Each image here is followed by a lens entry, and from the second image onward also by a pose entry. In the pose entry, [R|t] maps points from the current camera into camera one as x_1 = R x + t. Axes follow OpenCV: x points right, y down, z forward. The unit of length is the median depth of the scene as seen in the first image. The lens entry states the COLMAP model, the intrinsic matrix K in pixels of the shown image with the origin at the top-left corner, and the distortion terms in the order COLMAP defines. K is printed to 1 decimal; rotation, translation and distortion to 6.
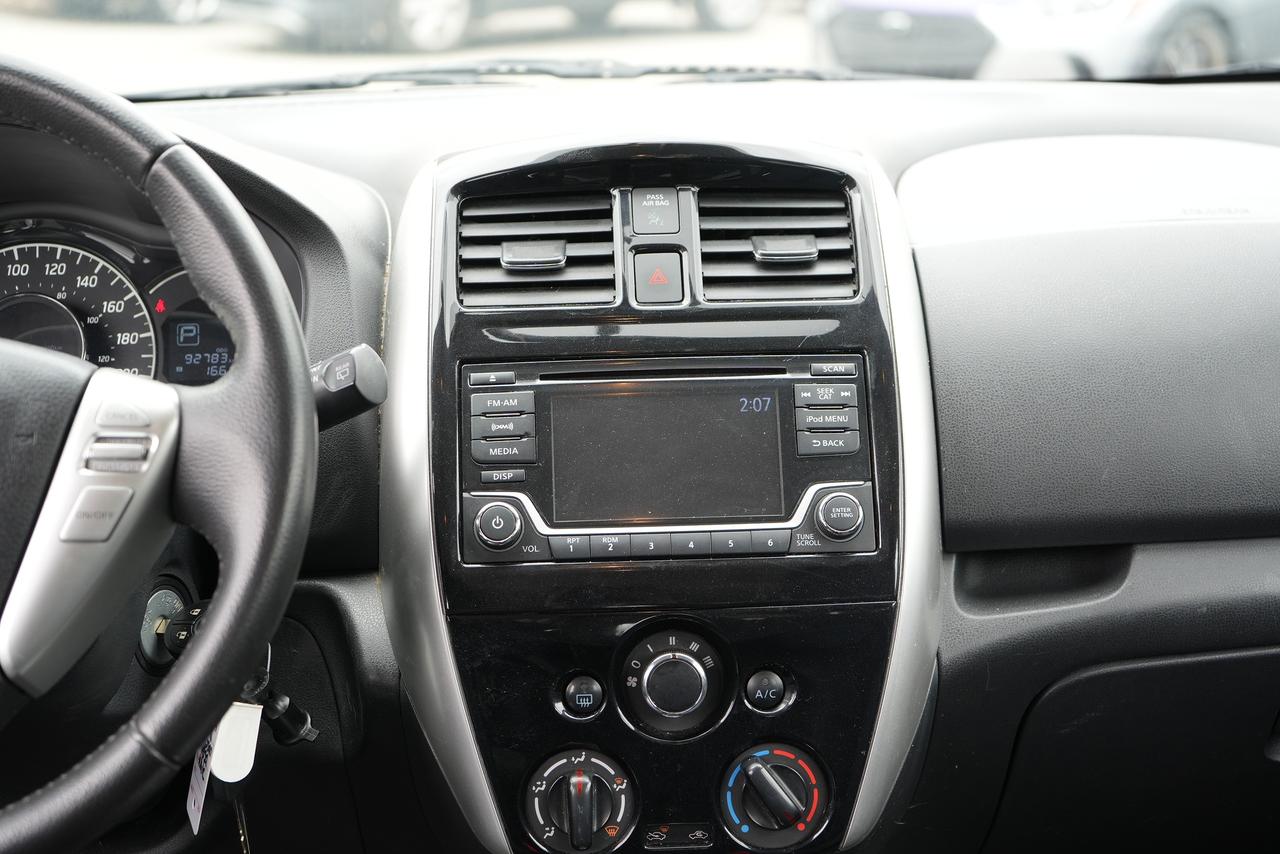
lens RADIAL K [[1999.6, 0, 640.0], [0, 1999.6, 427.0], [0, 0, 1]] dist [-0.020979, 0.024039]
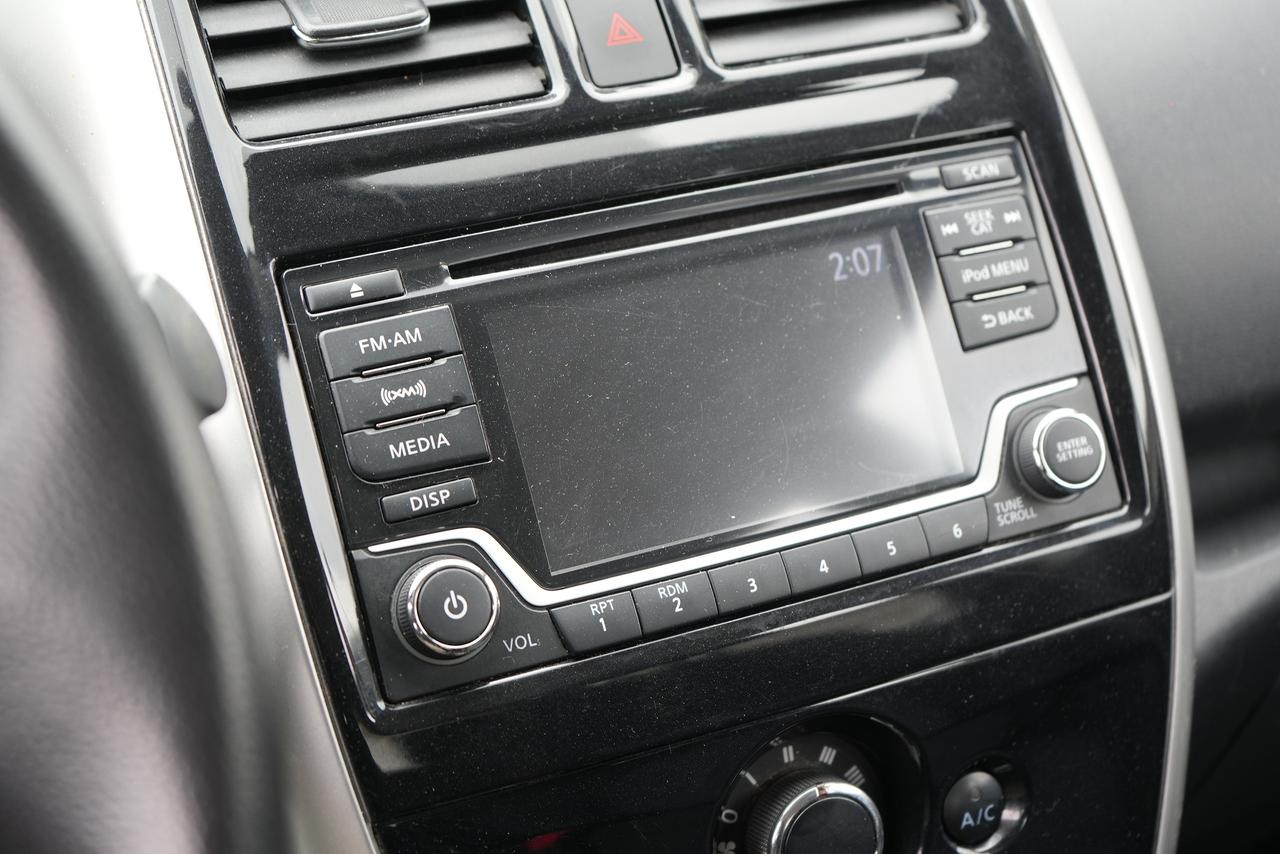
lens RADIAL K [[2162.6, 0, 640.0], [0, 2162.6, 427.0], [0, 0, 1]] dist [-0.034151, 0.065612]
pose [[0.918650, -0.173357, 0.355006, -0.197458], [0.130135, 0.981217, 0.142398, -0.056322], [-0.373024, -0.084616, 0.923955, 0.520270]]
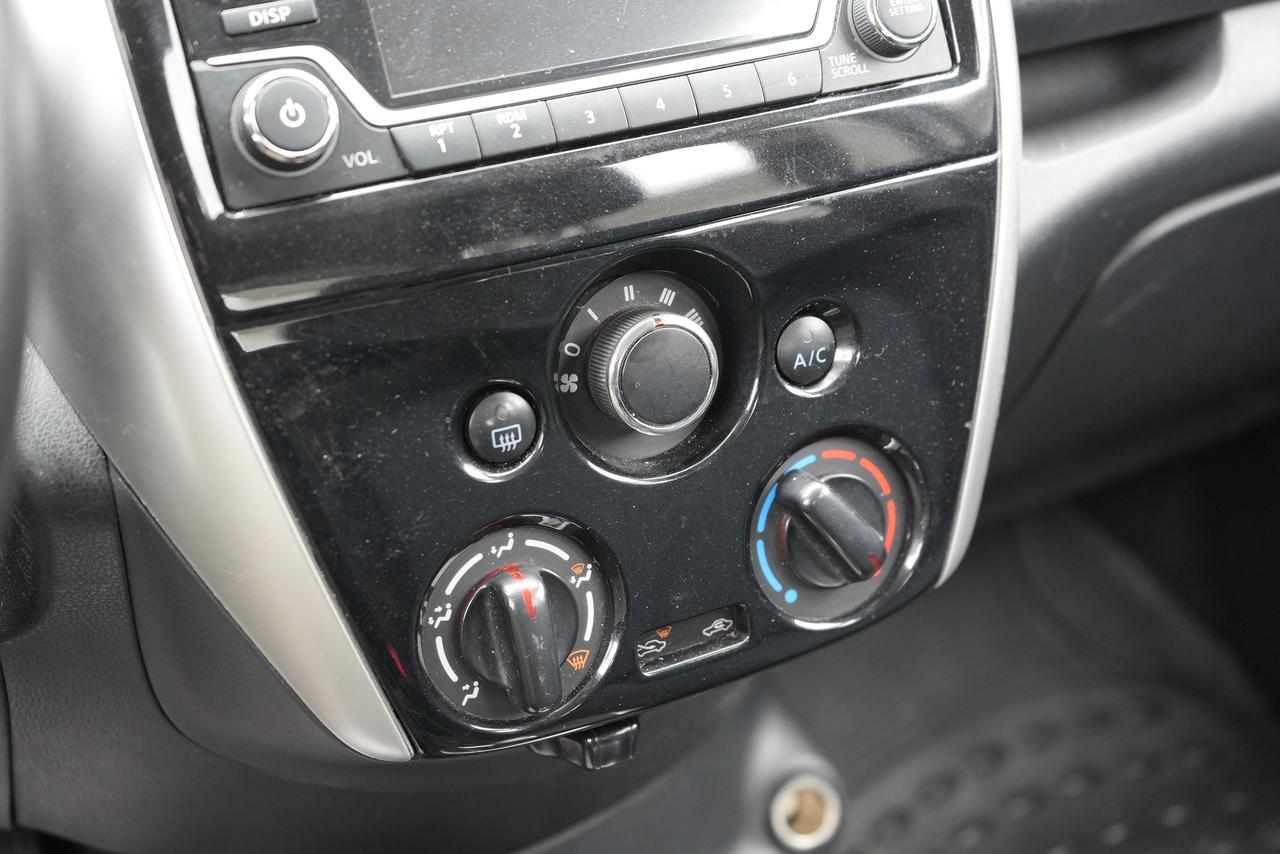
lens RADIAL K [[1837.6, 0, 640.0], [0, 1837.6, 427.0], [0, 0, 1]] dist [-0.018580, 0.008593]
pose [[0.910254, -0.204412, 0.360076, -0.164123], [0.122279, 0.963564, 0.237890, 0.025706], [-0.395583, -0.172510, 0.902083, 0.555792]]
